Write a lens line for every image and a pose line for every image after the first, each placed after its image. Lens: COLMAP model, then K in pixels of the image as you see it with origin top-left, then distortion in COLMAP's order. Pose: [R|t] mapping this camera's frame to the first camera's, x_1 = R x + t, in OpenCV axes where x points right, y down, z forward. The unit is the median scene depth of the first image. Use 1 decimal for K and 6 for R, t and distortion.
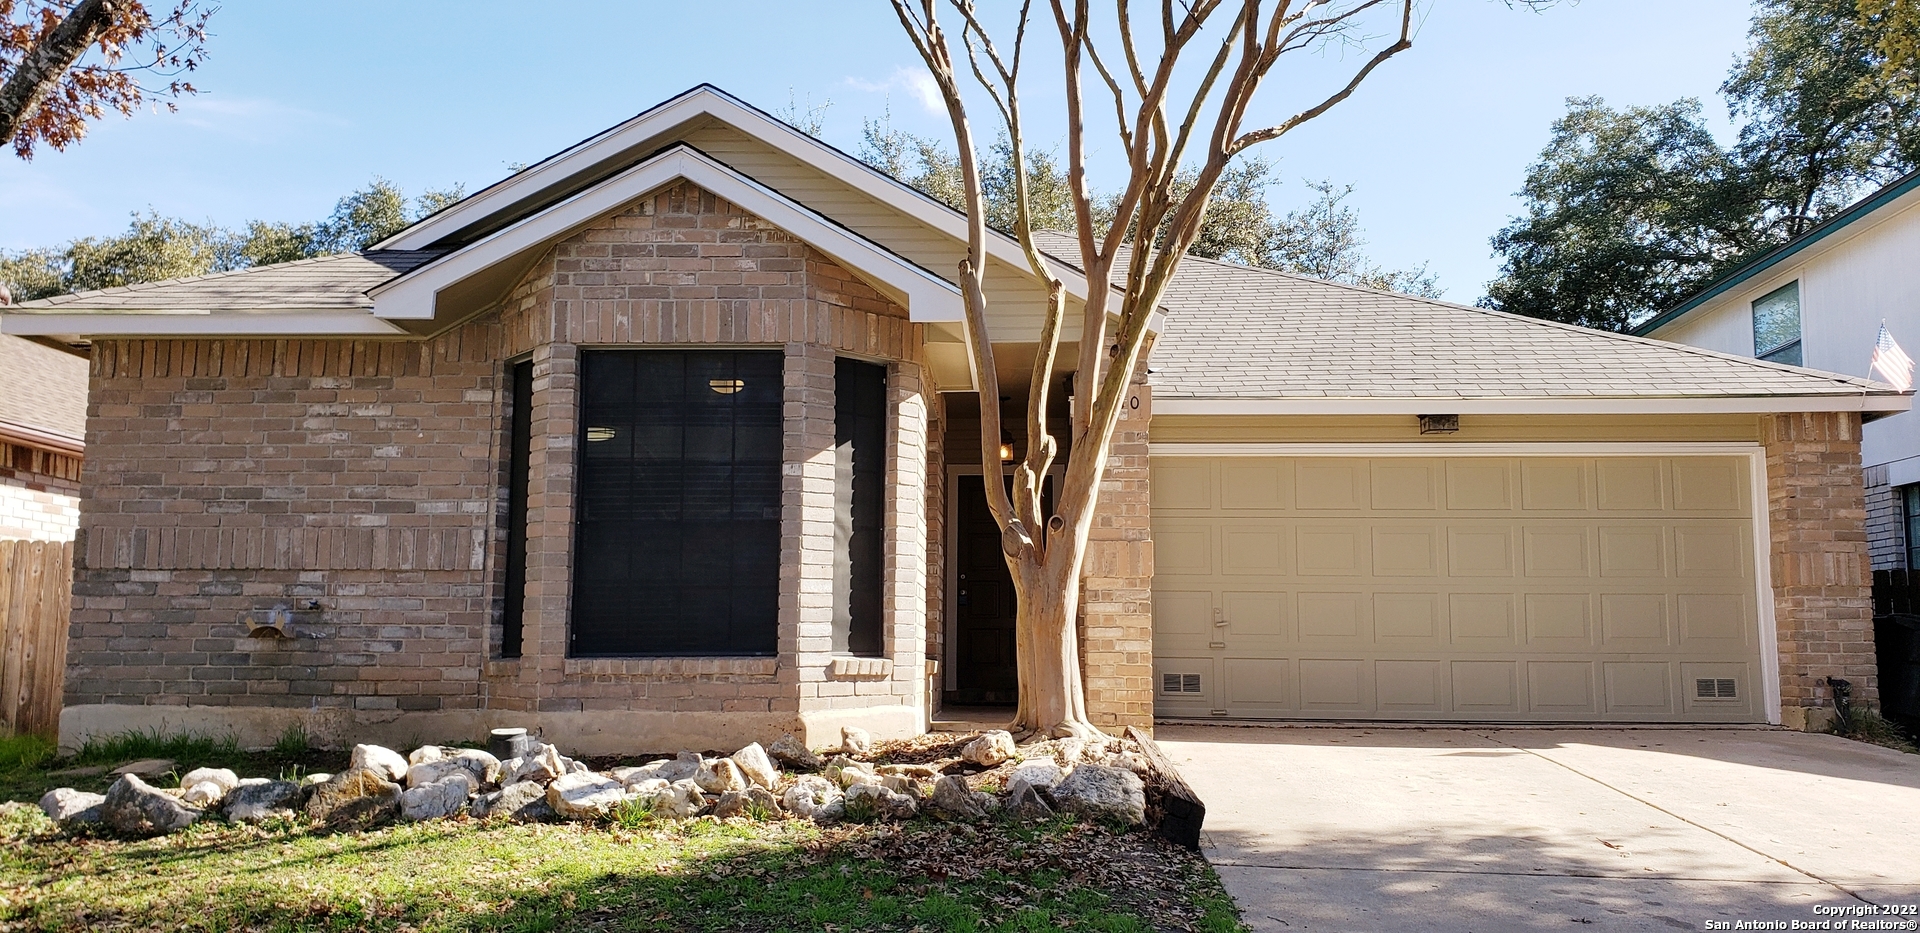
lens RADIAL K [[1502.4, 0, 957.6], [0, 1502.4, 473.6], [0, 0, 1]] dist [0.043839, -0.051624]
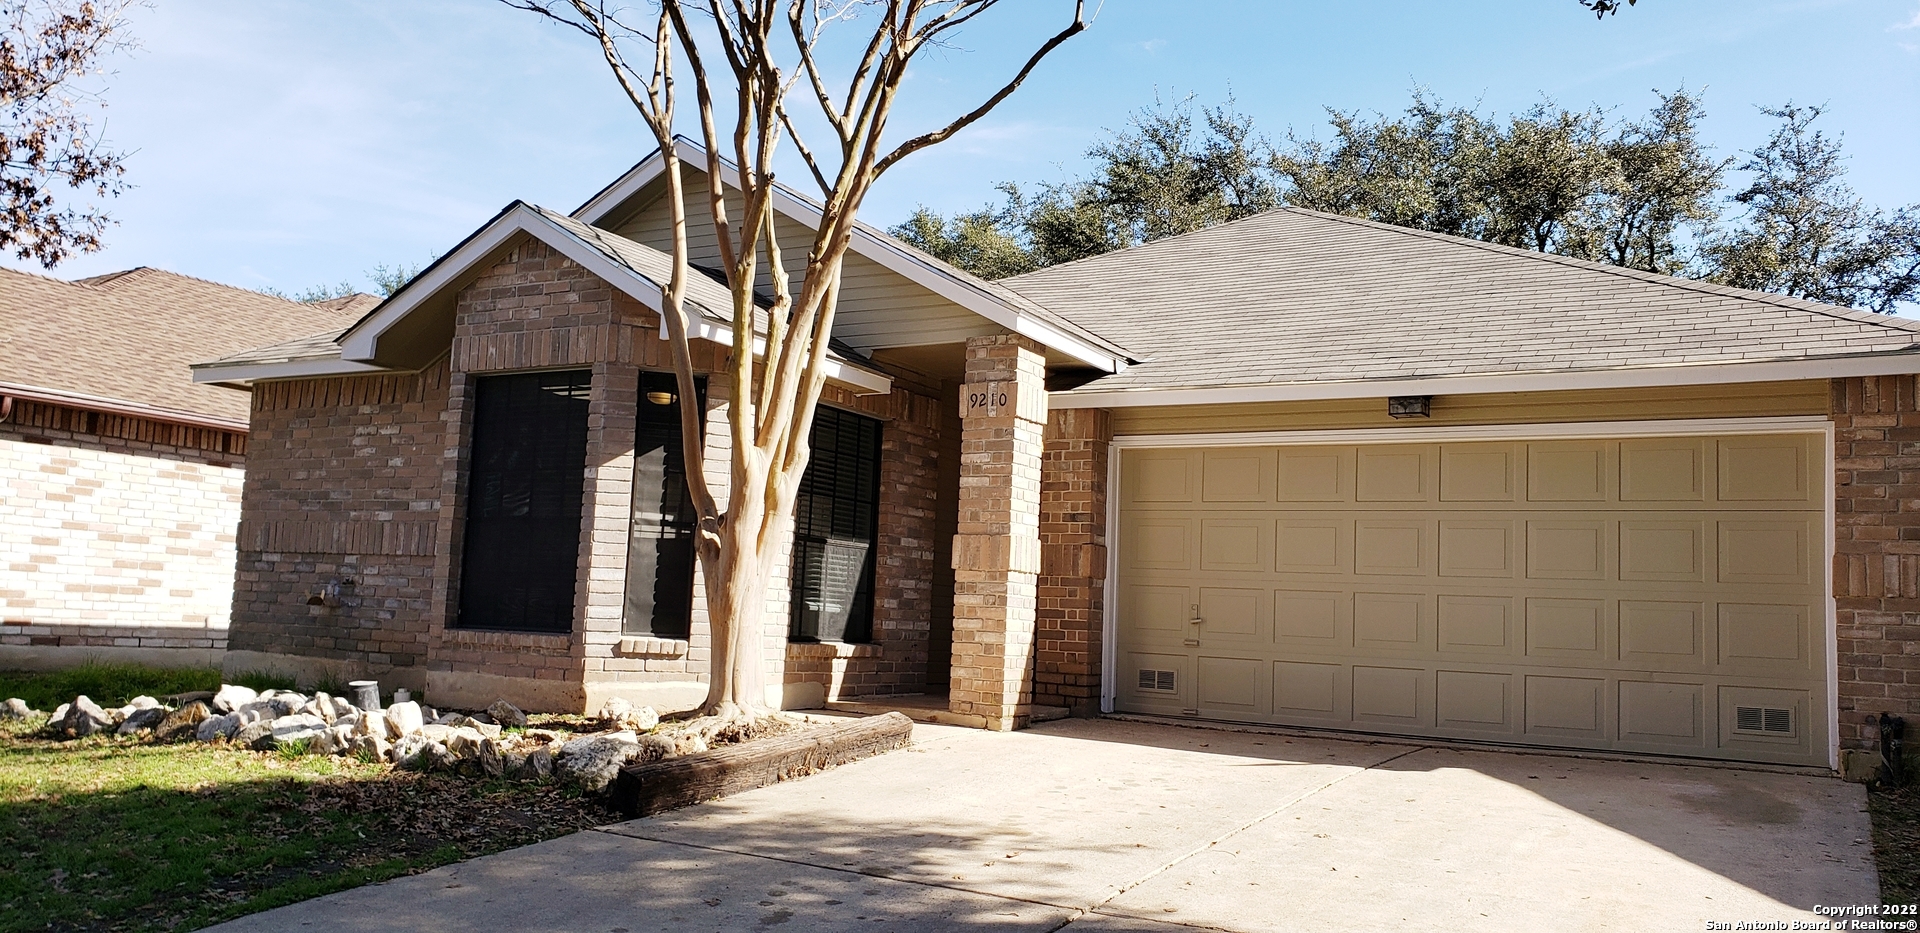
lens RADIAL K [[1502.4, 0, 958.6], [0, 1502.4, 463.8], [0, 0, 1]] dist [0.043839, -0.051624]
pose [[0.881994, -0.015911, -0.470992, 0.647155], [0.017726, 0.999843, -0.000581, -0.003974], [0.470927, -0.007836, 0.882138, 0.101467]]
